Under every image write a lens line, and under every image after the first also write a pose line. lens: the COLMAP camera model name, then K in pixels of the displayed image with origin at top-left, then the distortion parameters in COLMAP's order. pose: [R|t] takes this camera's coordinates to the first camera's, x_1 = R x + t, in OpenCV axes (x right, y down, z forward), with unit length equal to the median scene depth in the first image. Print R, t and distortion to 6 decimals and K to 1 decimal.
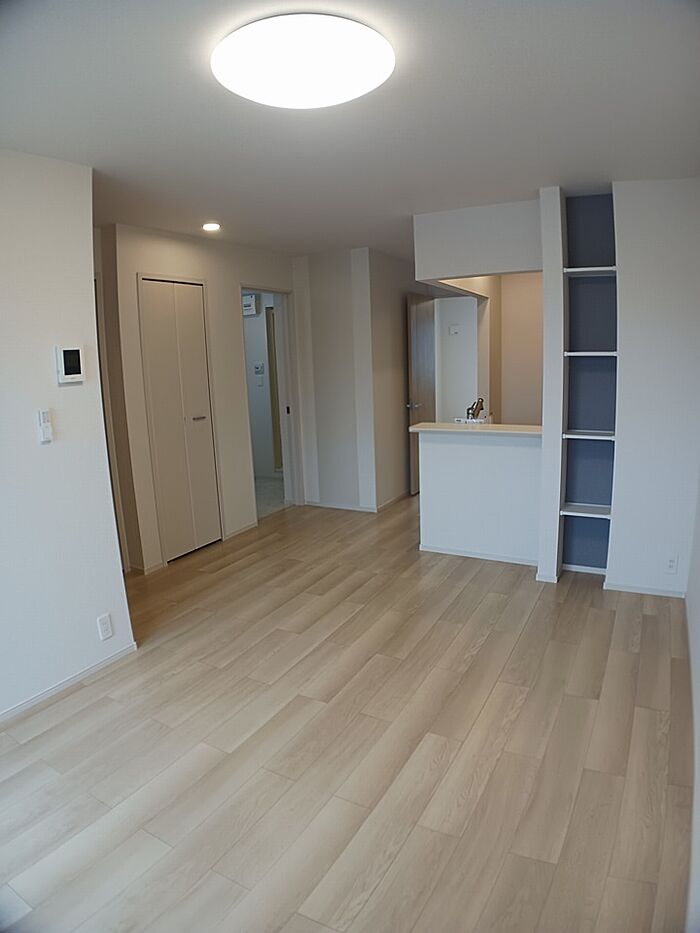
lens RADIAL K [[555.1, 0, 352.1], [0, 555.1, 460.4], [0, 0, 1]] dist [-0.190774, 0.037281]
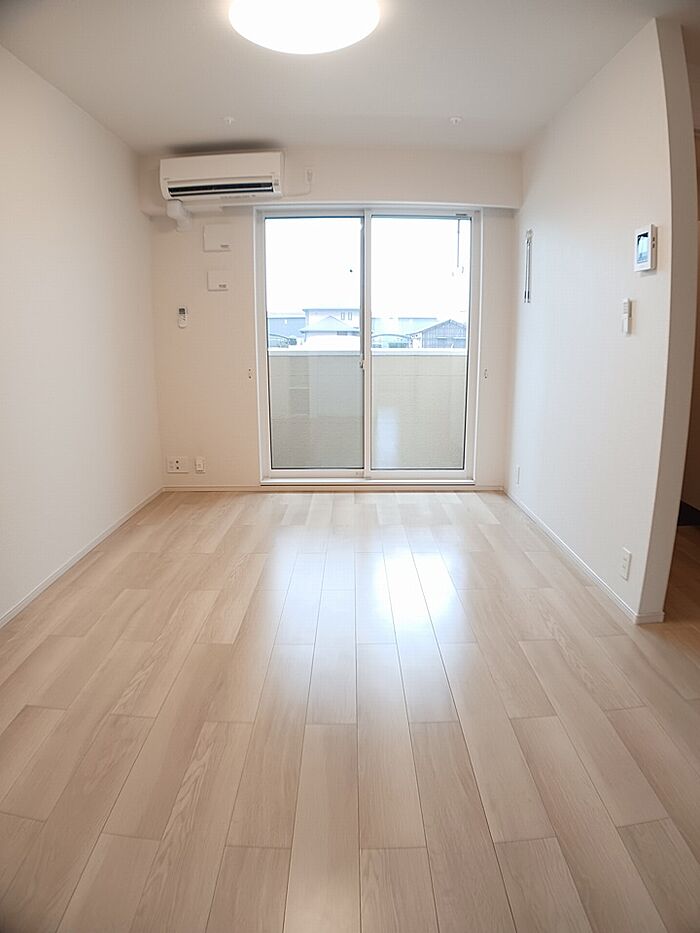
lens RADIAL K [[555.1, 0, 352.1], [0, 555.1, 460.4], [0, 0, 1]] dist [-0.190774, 0.037281]
pose [[-0.870567, 0.148298, -0.469170, 0.347950], [-0.047798, 0.923505, 0.380598, -0.166429], [0.489722, 0.353762, -0.796885, 1.686242]]
